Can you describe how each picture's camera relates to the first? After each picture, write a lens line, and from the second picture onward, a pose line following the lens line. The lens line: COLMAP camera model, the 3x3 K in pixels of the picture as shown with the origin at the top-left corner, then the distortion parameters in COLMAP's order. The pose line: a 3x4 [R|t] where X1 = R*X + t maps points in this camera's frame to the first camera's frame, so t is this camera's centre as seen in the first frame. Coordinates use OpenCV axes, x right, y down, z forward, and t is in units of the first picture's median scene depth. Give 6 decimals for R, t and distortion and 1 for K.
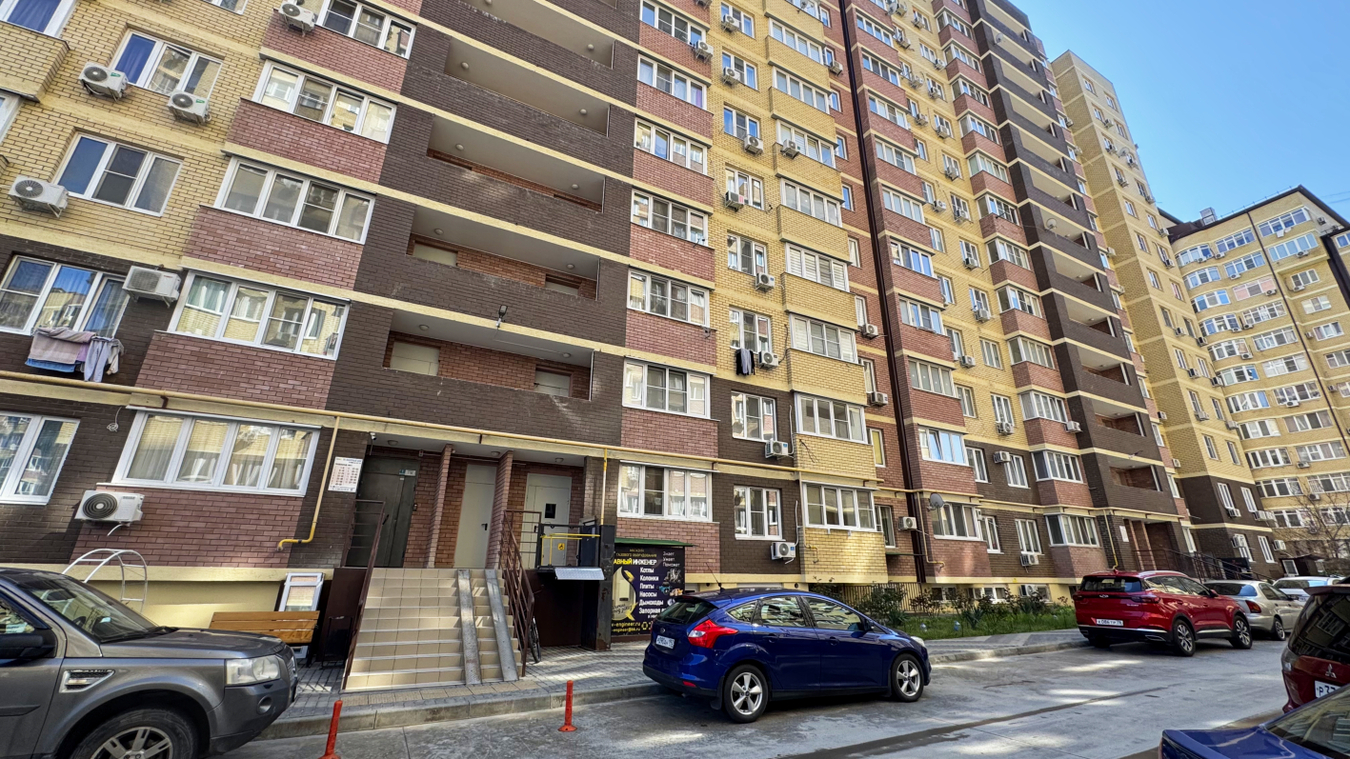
lens RADIAL K [[537.5, 0, 675.0], [0, 537.5, 379.5], [0, 0, 1]] dist [-0.002380, -0.000557]
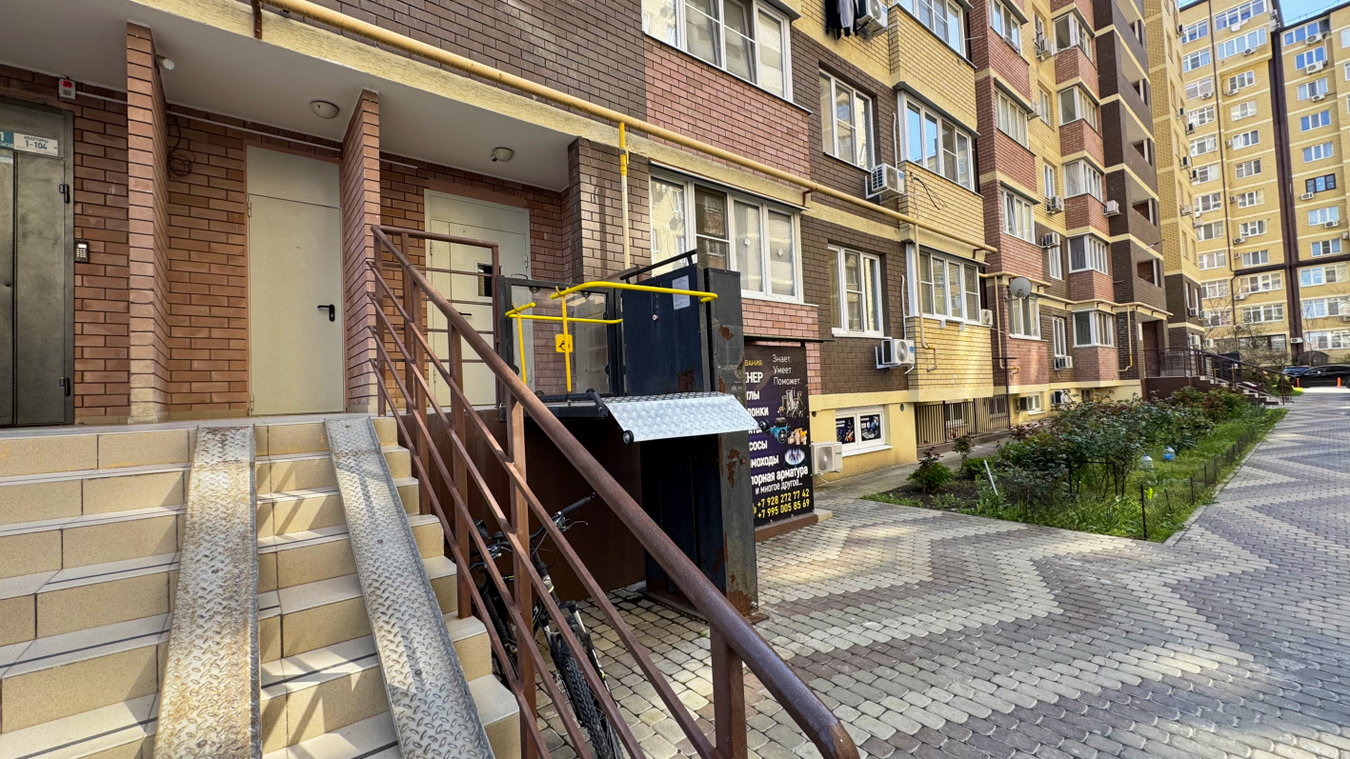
lens RADIAL K [[537.5, 0, 675.0], [0, 537.5, 379.5], [0, 0, 1]] dist [-0.002380, -0.000557]
pose [[0.979772, -0.045354, 0.194911, -0.145994], [-0.016739, 0.951994, 0.305660, 0.155997], [-0.199417, -0.302740, 0.931977, 0.450831]]
